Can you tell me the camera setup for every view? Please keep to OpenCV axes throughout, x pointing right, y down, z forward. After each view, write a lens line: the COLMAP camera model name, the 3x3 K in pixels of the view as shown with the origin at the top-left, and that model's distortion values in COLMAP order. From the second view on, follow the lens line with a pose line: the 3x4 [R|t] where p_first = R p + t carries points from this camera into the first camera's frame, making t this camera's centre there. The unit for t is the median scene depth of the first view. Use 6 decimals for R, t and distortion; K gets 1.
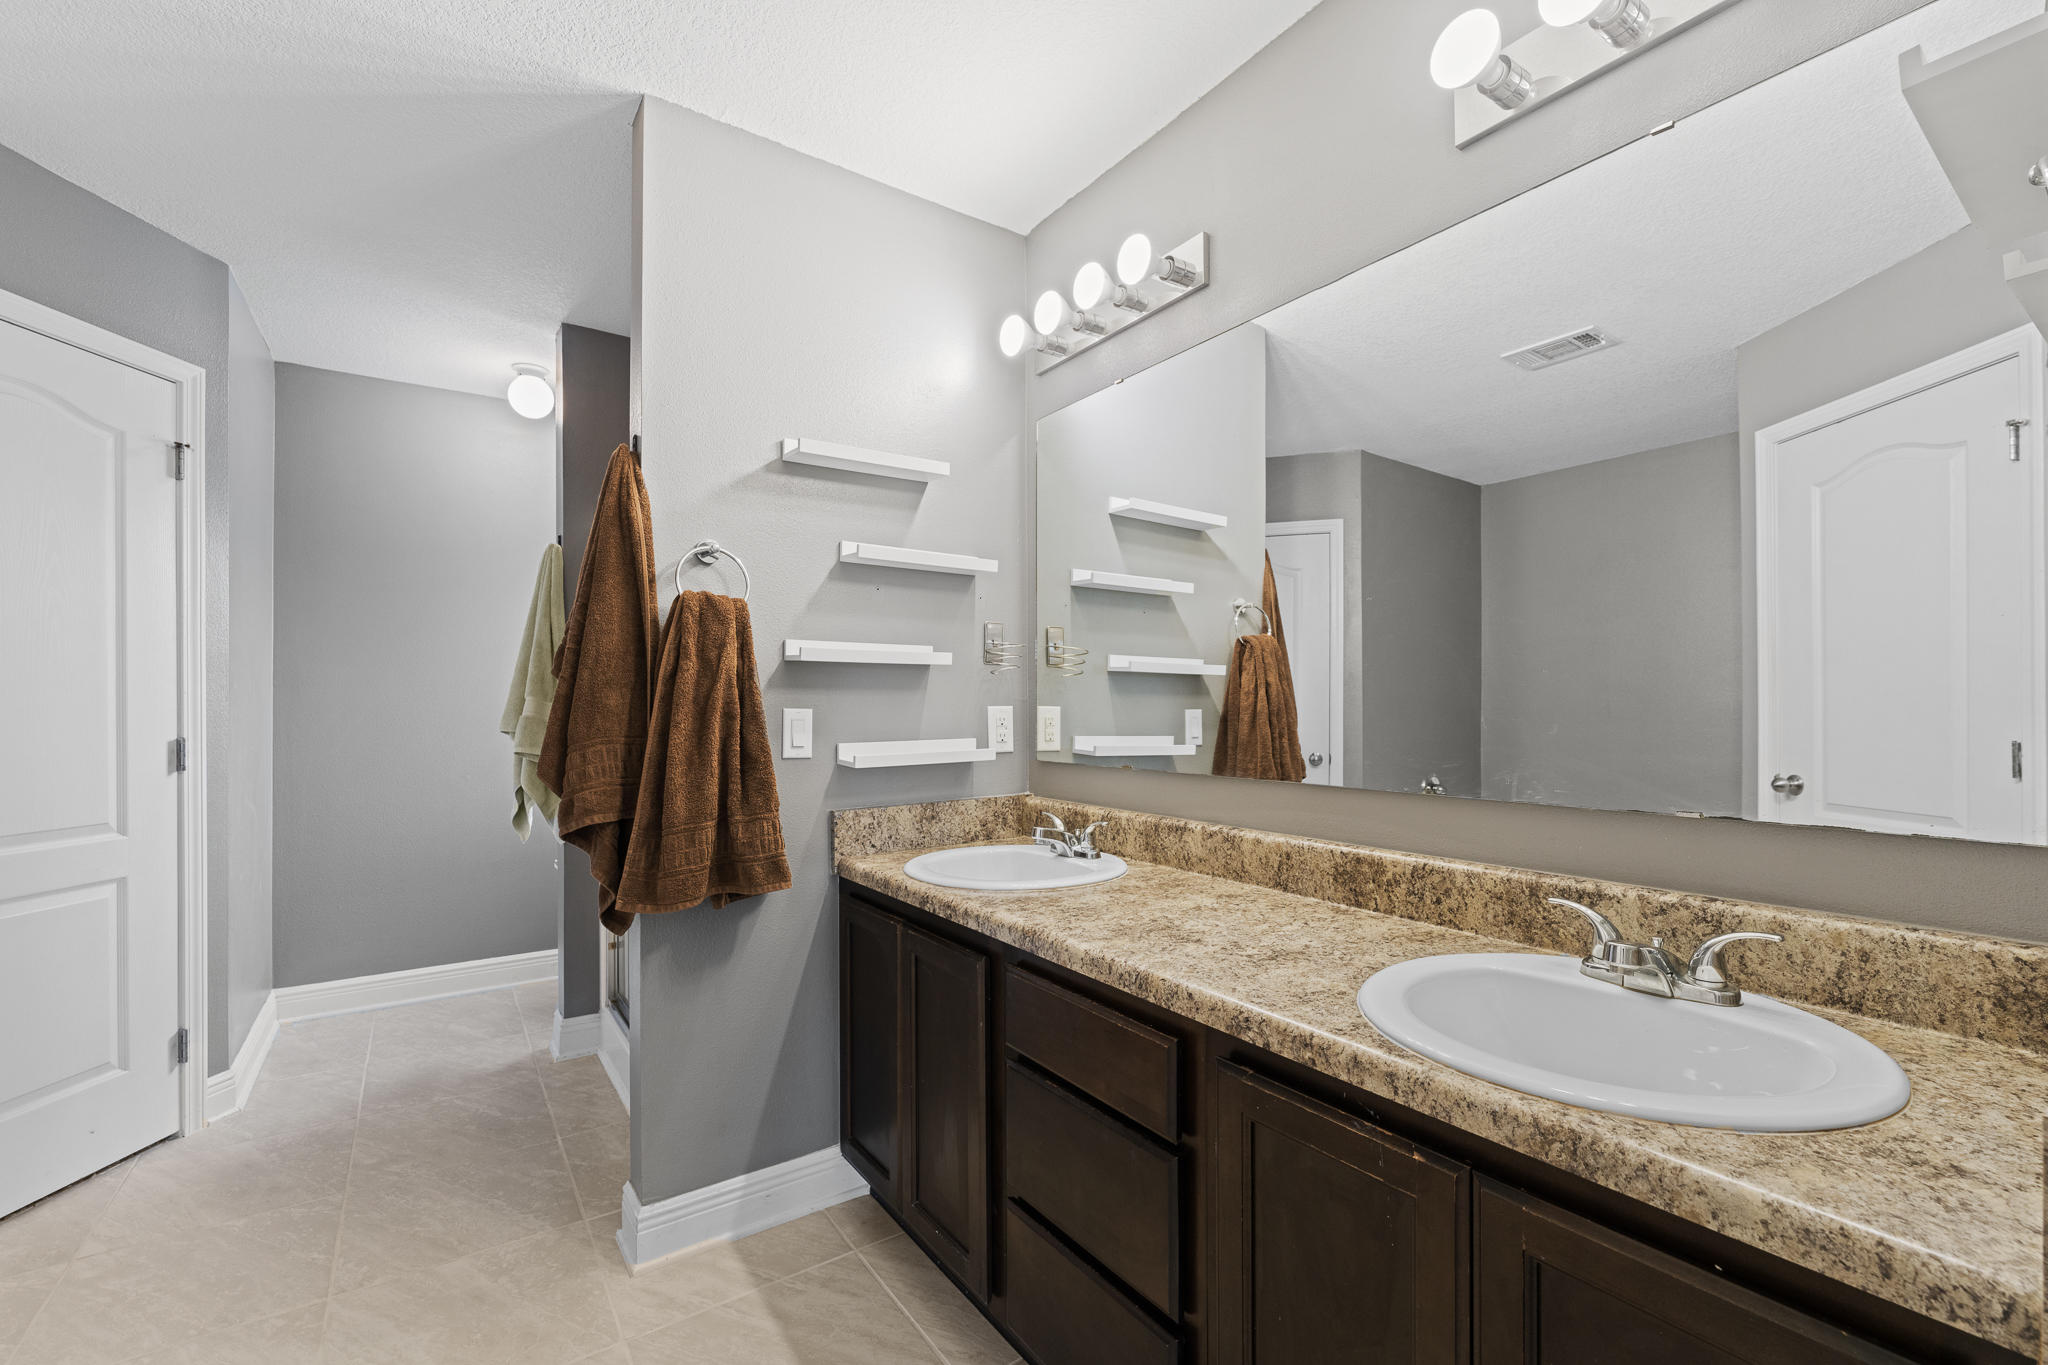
lens RADIAL K [[866.4, 0, 1026.9], [0, 866.4, 693.3], [0, 0, 1]] dist [-0.000737, -0.001036]
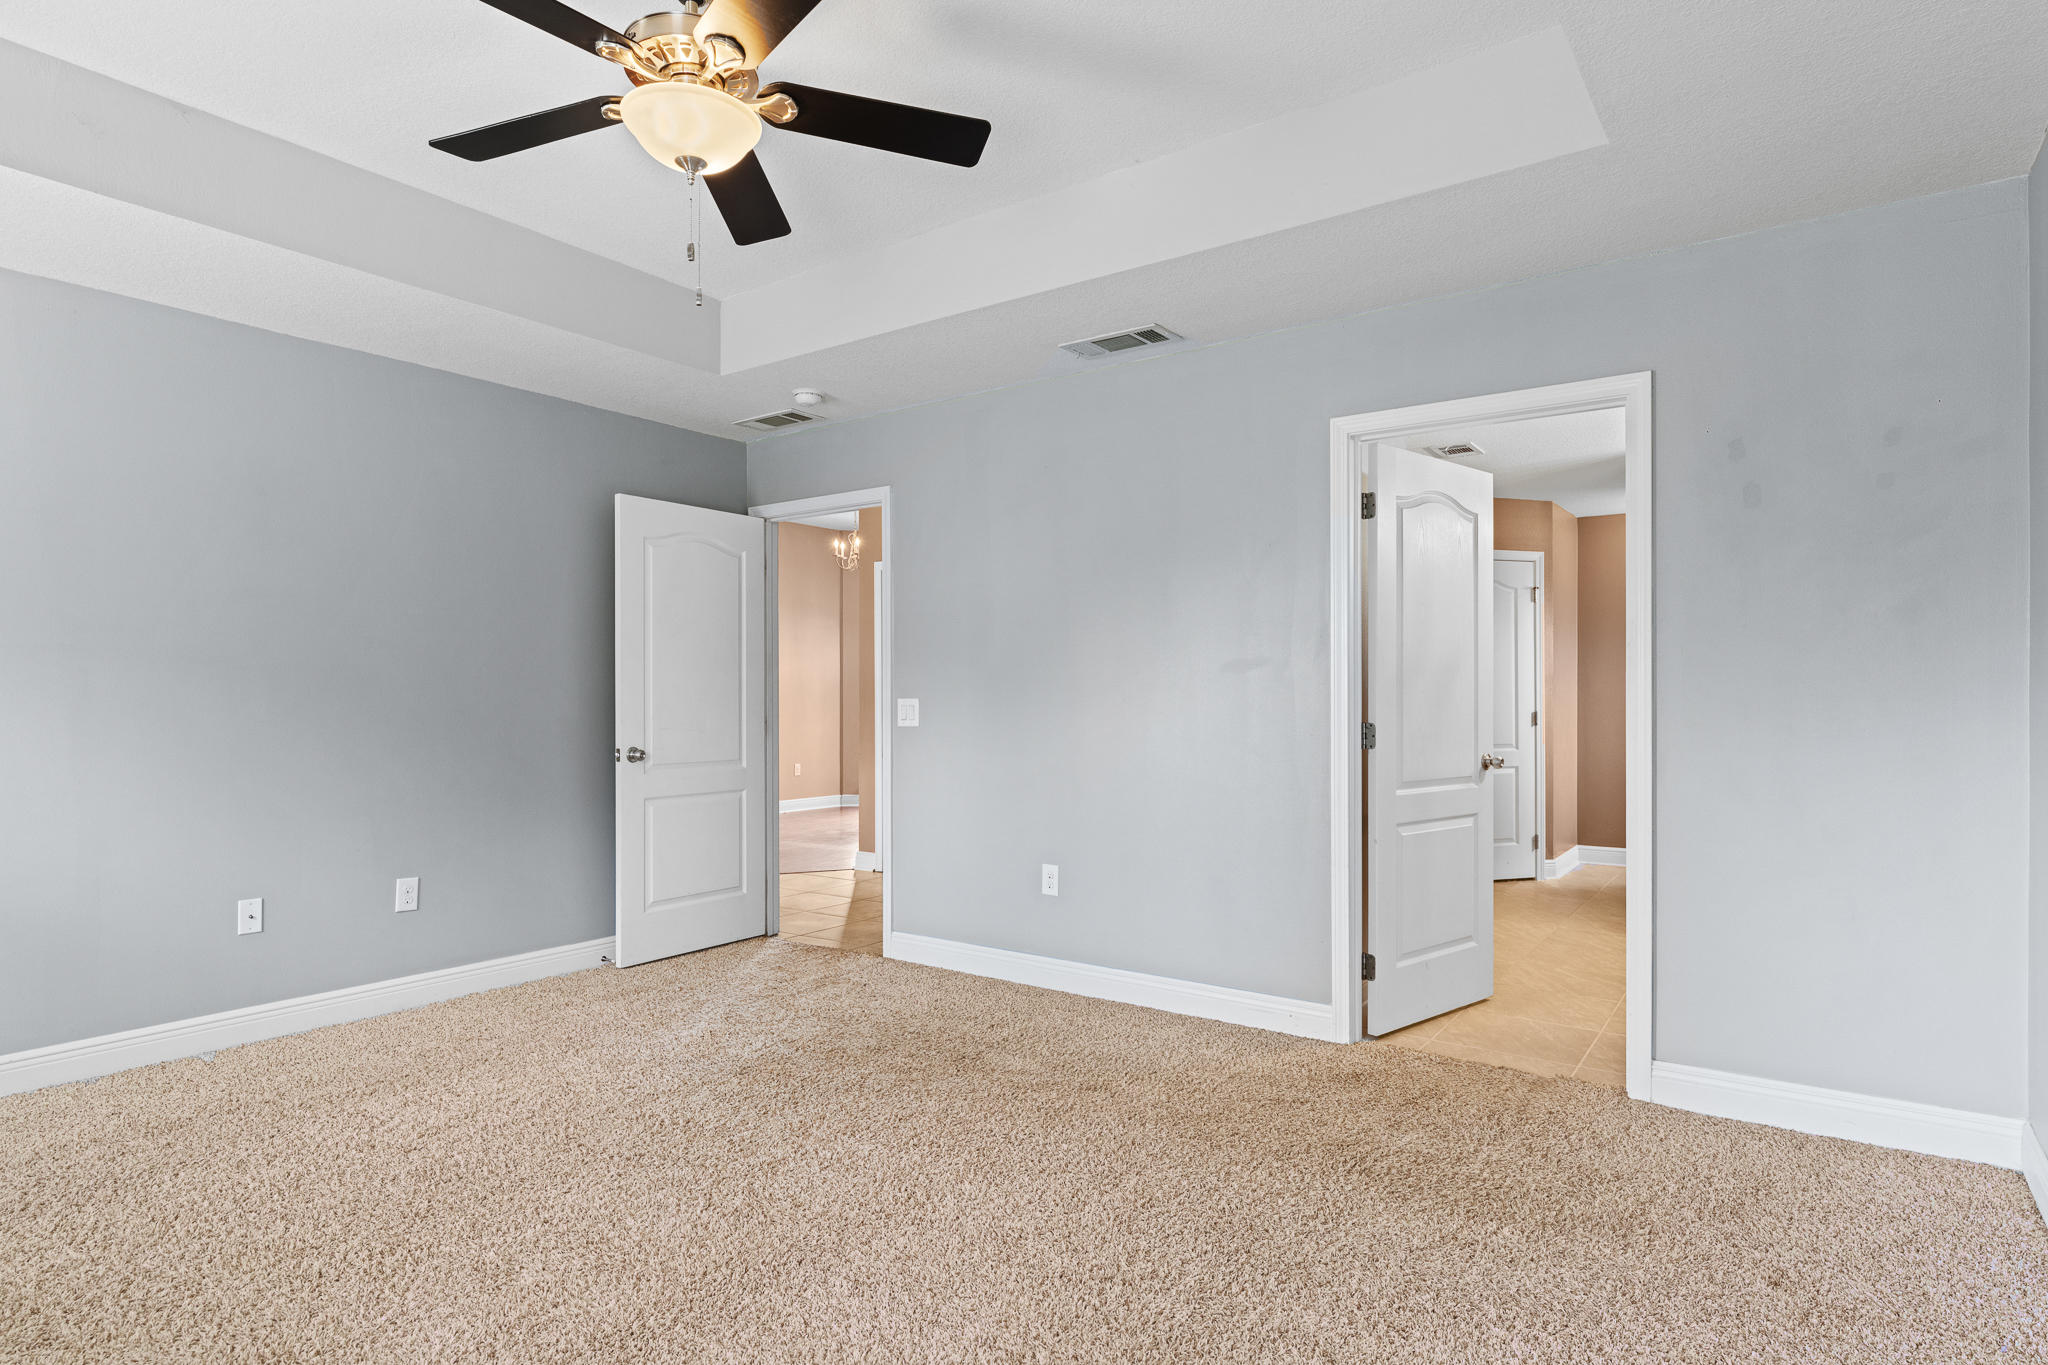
lens RADIAL K [[1111.3, 0, 1024.3], [0, 1111.3, 687.7], [0, 0, 1]] dist [0.006139, 0.000799]
pose [[0.338606, -0.002909, -0.940924, 1.390455], [0.001709, 0.999995, -0.002476, -0.006738], [0.940927, -0.000770, 0.338610, -1.325755]]
